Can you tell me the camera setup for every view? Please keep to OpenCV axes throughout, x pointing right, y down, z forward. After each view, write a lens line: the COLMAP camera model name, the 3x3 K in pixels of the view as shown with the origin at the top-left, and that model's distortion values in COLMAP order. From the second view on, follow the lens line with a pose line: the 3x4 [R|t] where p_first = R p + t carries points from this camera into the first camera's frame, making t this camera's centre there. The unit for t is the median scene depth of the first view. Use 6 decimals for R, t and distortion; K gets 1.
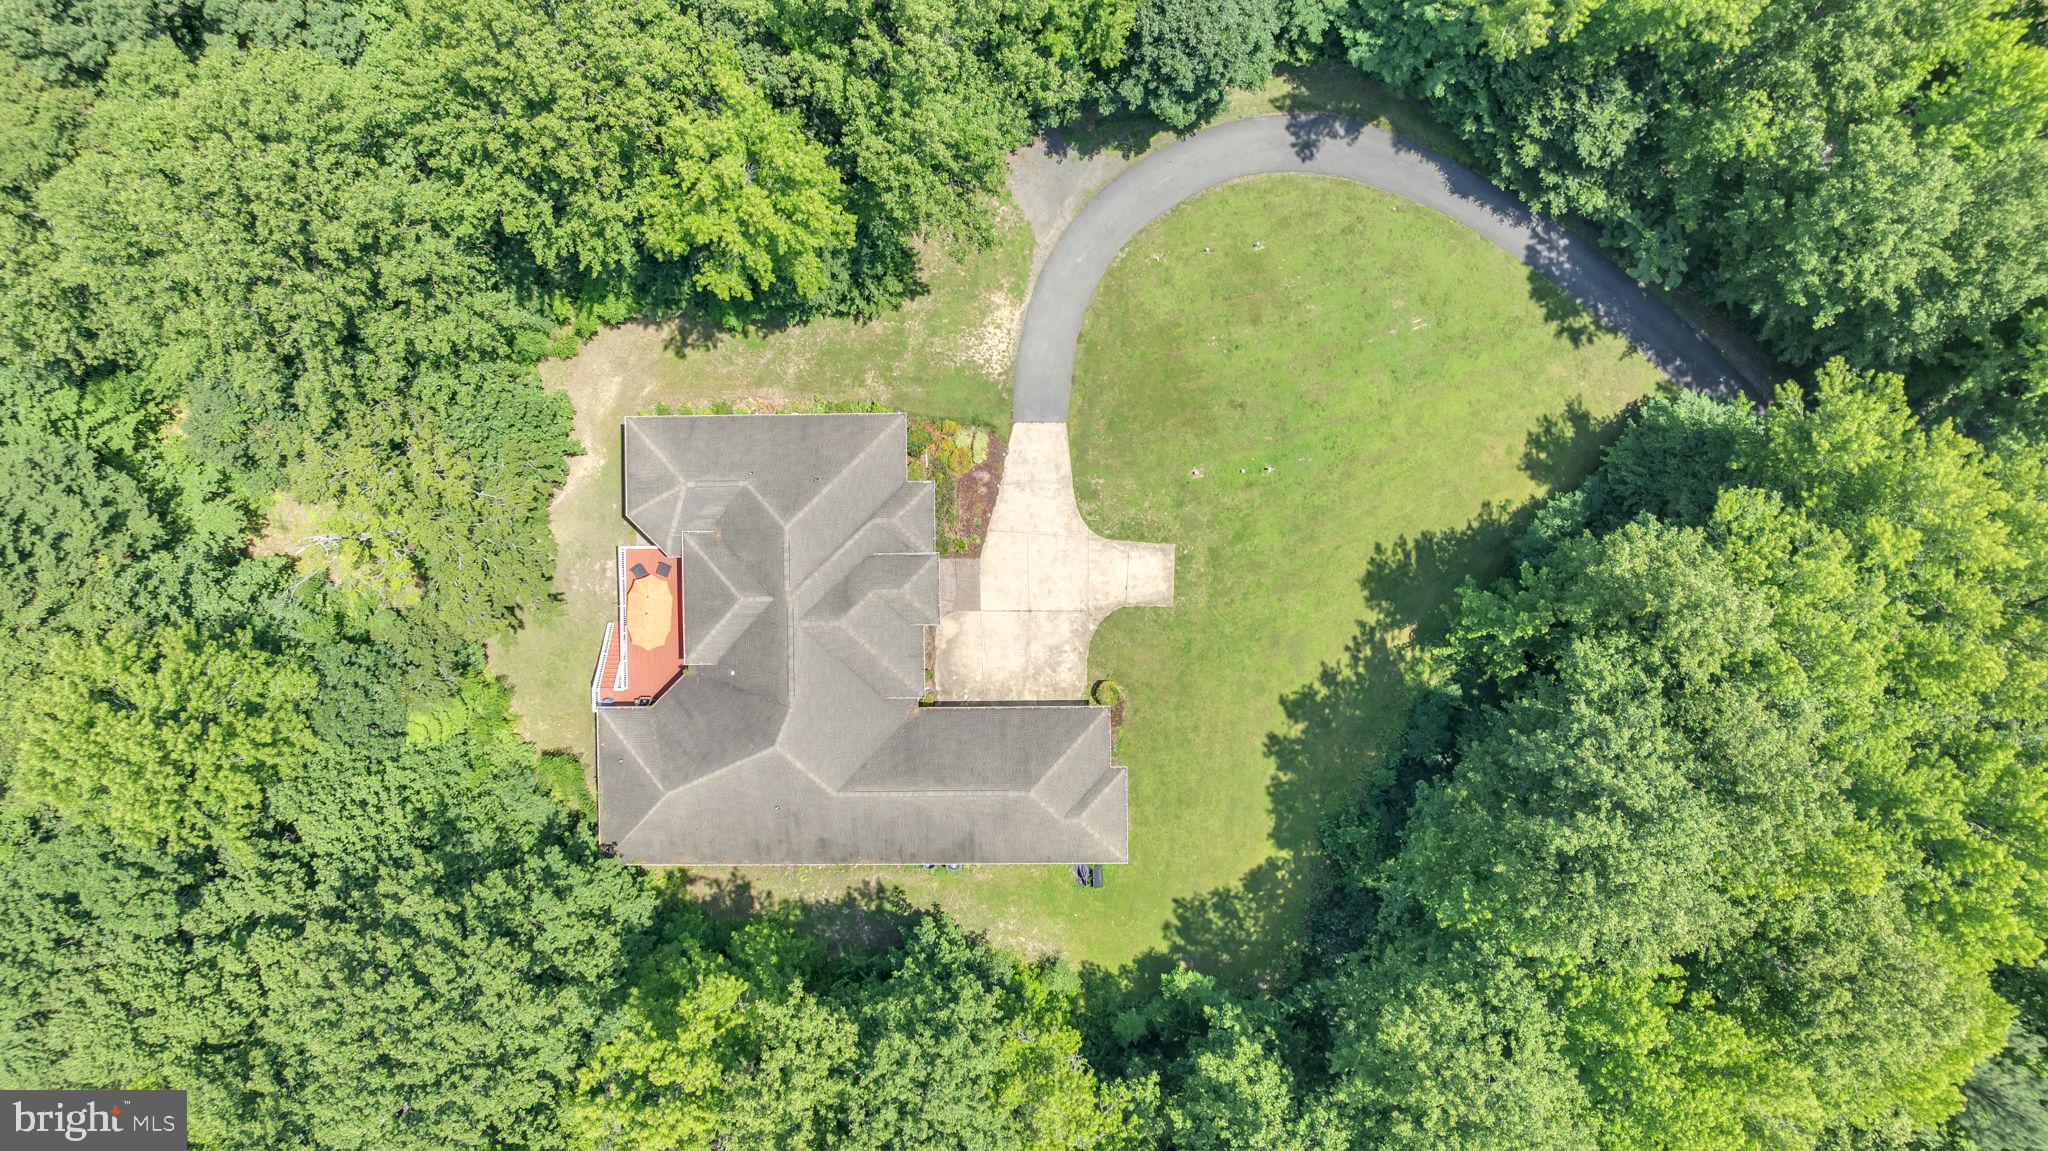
lens RADIAL K [[1437.3, 0, 1028.3], [0, 1437.3, 575.6], [0, 0, 1]] dist [-0.022227, 0.018140]
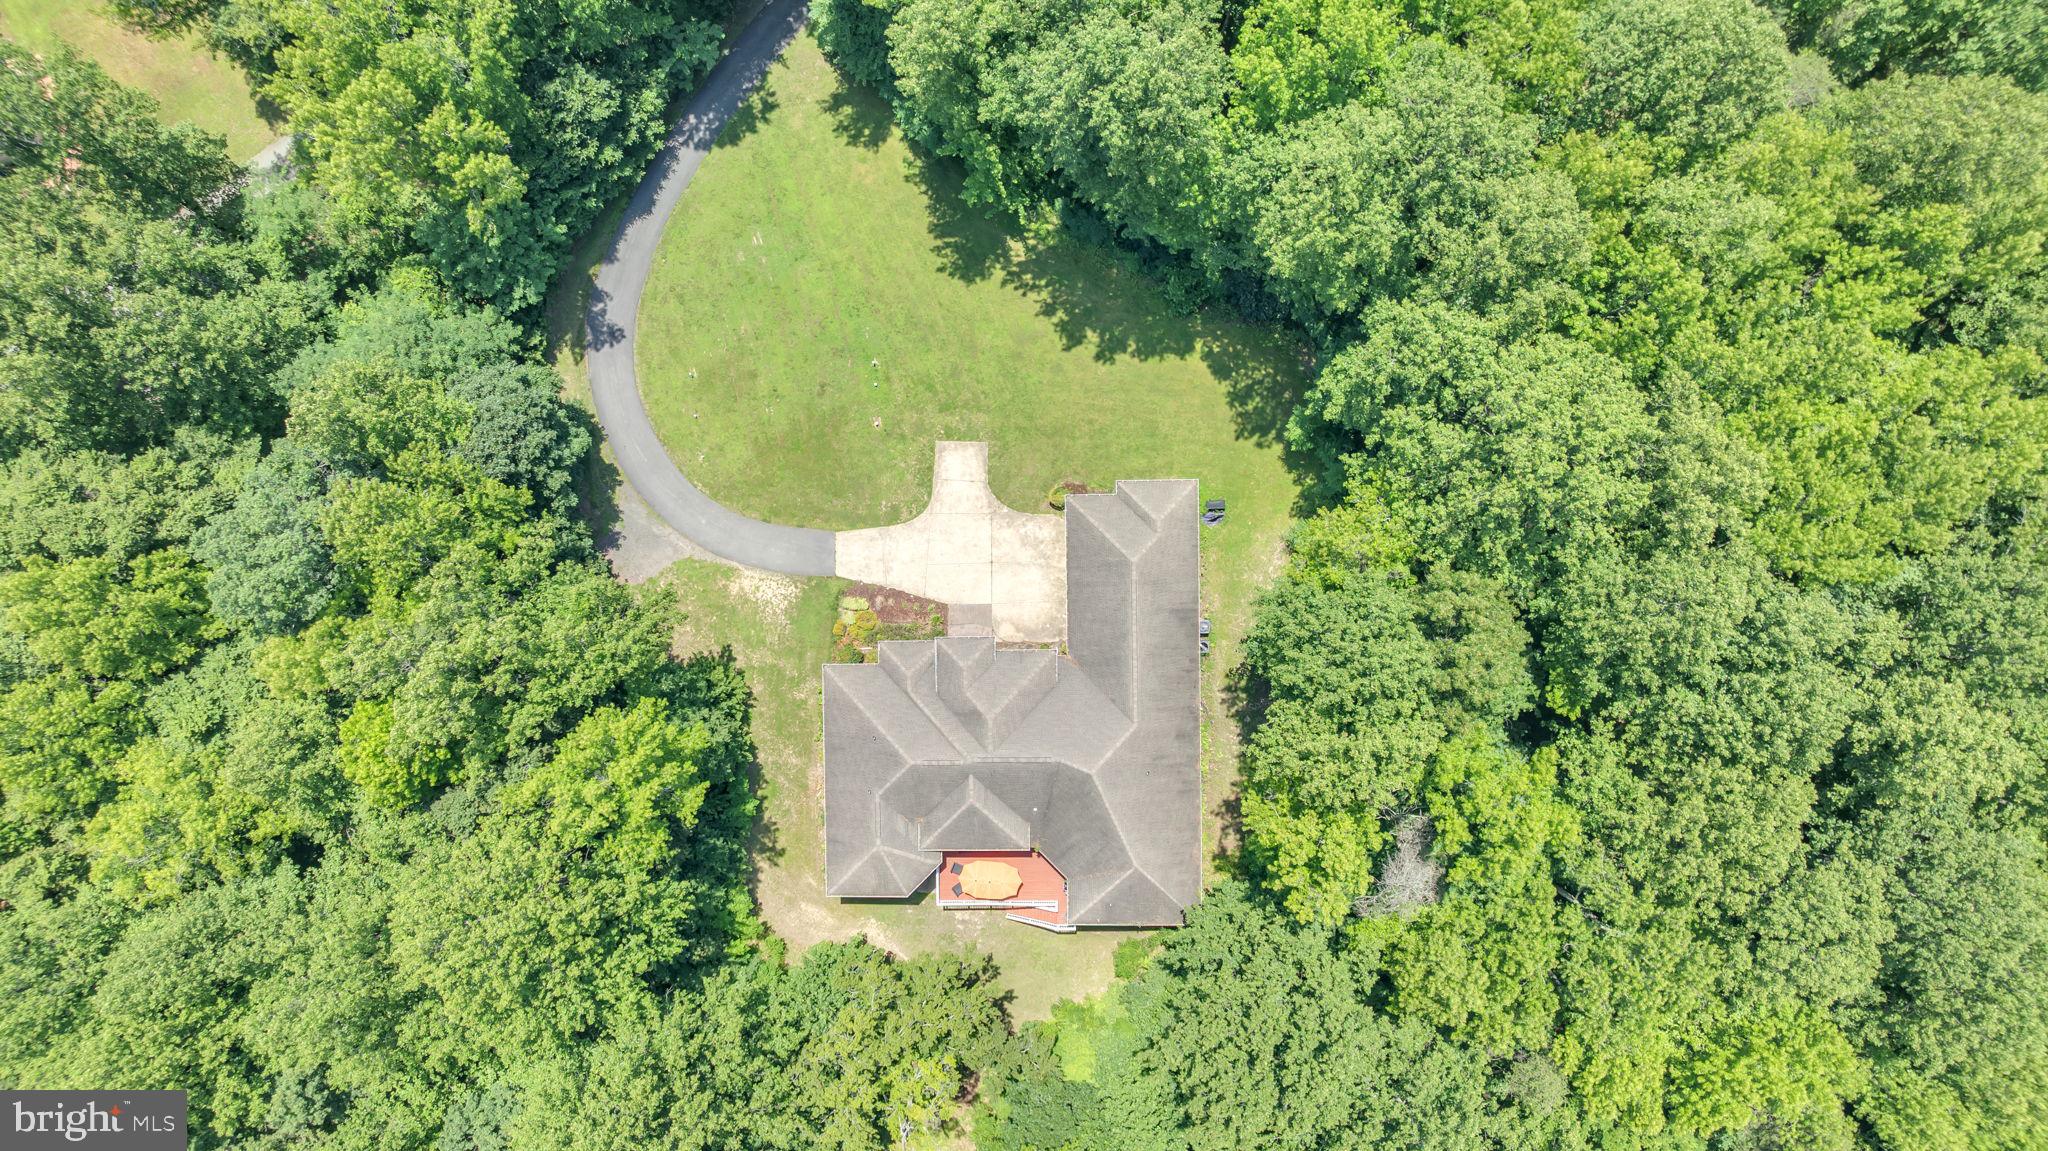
lens RADIAL K [[1437.3, 0, 1027.6], [0, 1437.3, 577.5], [0, 0, 1]] dist [-0.022227, 0.018140]
pose [[-0.000008, -0.999991, -0.004161, -0.006734], [0.997013, 0.000313, -0.077238, 0.148591], [0.077239, -0.004149, 0.997004, -0.188526]]
